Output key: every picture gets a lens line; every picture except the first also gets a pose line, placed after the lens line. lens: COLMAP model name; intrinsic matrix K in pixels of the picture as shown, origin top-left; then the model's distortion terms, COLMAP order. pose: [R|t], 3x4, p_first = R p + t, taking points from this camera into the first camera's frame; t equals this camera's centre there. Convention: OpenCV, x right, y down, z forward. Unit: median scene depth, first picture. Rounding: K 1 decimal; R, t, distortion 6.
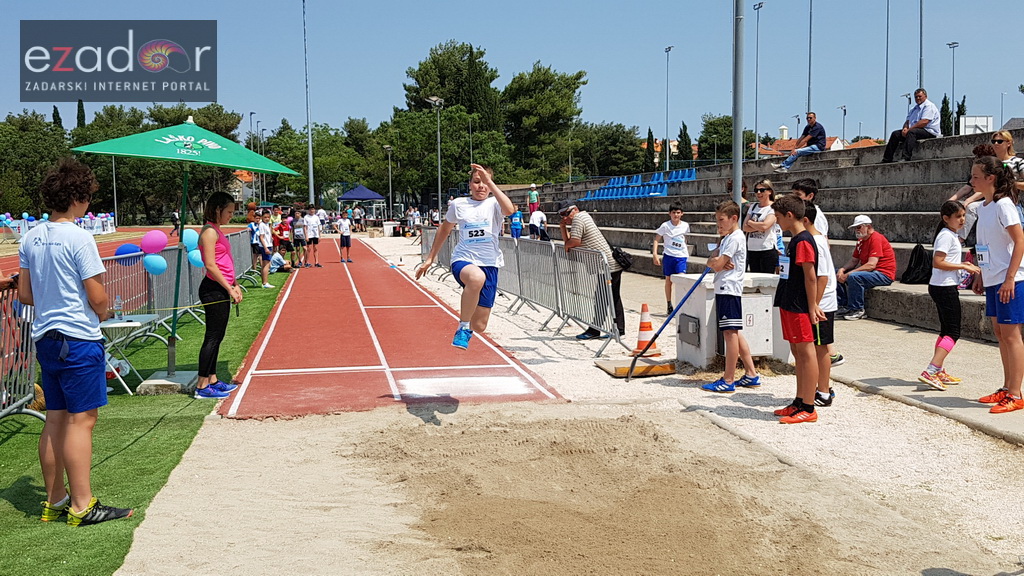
lens RADIAL K [[1096.0, 0, 519.1], [0, 1096.0, 288.8], [0, 0, 1]] dist [0.151771, 0.000000]
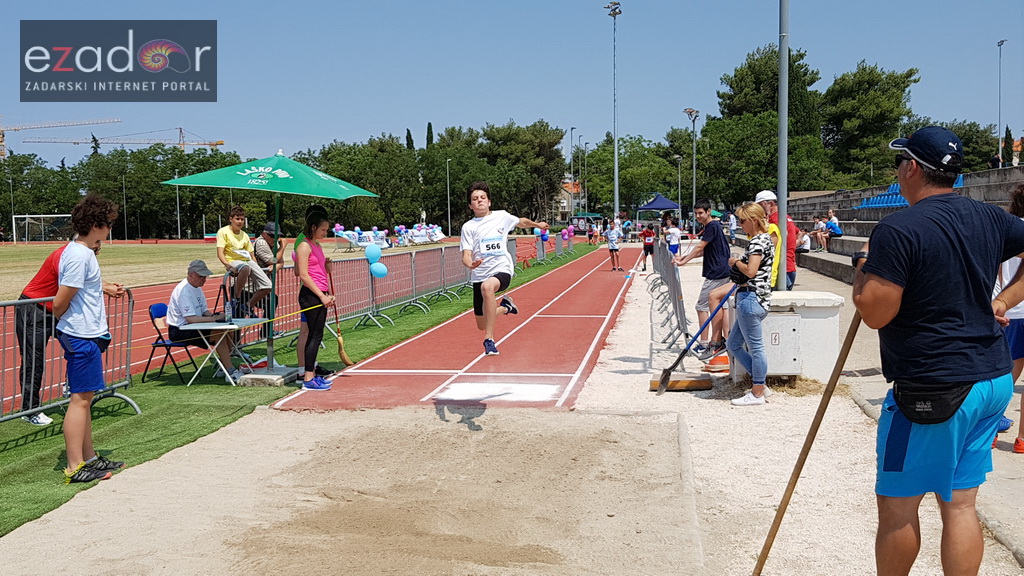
lens RADIAL K [[1096.0, 0, 511.1], [0, 1096.0, 280.4], [0, 0, 1]] dist [0.151771, 0.000000]
pose [[0.951357, 0.012278, -0.307846, 0.120044], [-0.016967, 0.999777, -0.012561, -0.002400], [0.307624, 0.017174, 0.951353, -0.006417]]
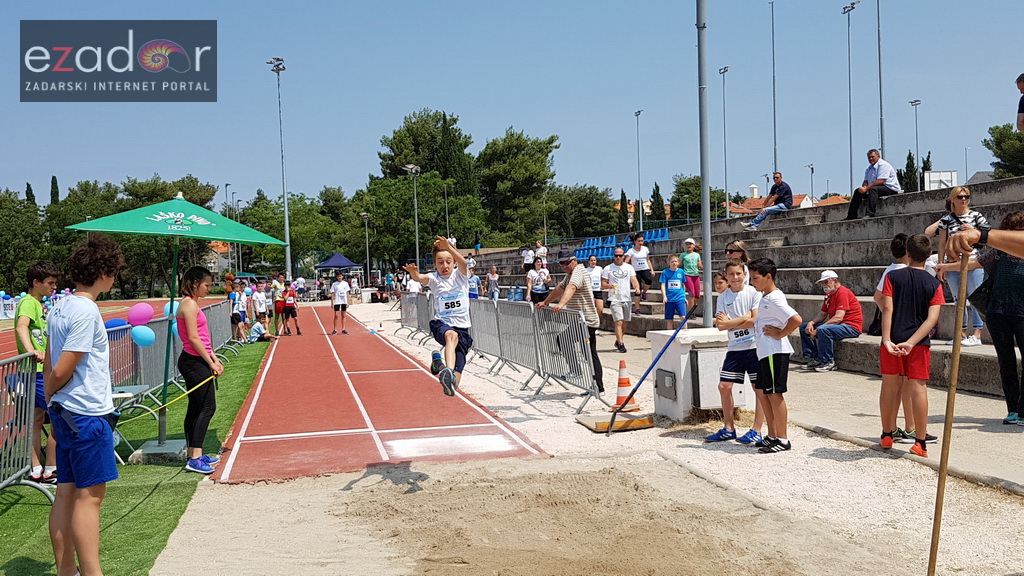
lens RADIAL K [[1096.0, 0, 521.5], [0, 1096.0, 295.7], [0, 0, 1]] dist [0.151771, 0.000000]
pose [[0.999384, -0.026566, 0.022940, -0.001212], [0.027699, 0.998335, -0.050595, 0.001191], [-0.021558, 0.051199, 0.998456, -0.015722]]
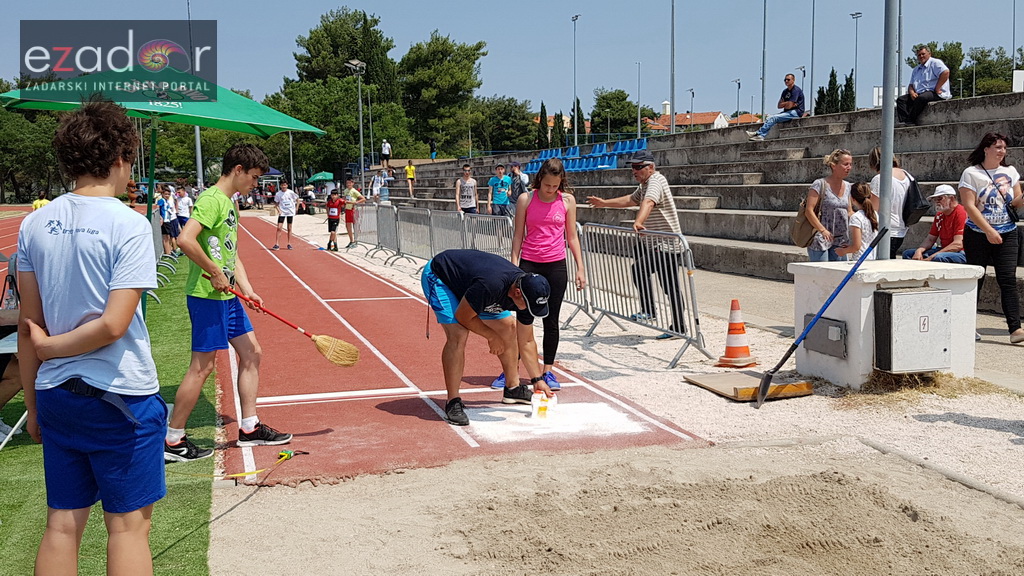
lens RADIAL K [[1096.0, 0, 499.7], [0, 1096.0, 302.6], [0, 0, 1]] dist [0.151771, 0.000000]
pose [[0.996201, -0.016124, 0.085578, -0.059985], [0.013209, 0.999317, 0.034517, -0.006800], [-0.086076, -0.033255, 0.995733, 0.112148]]
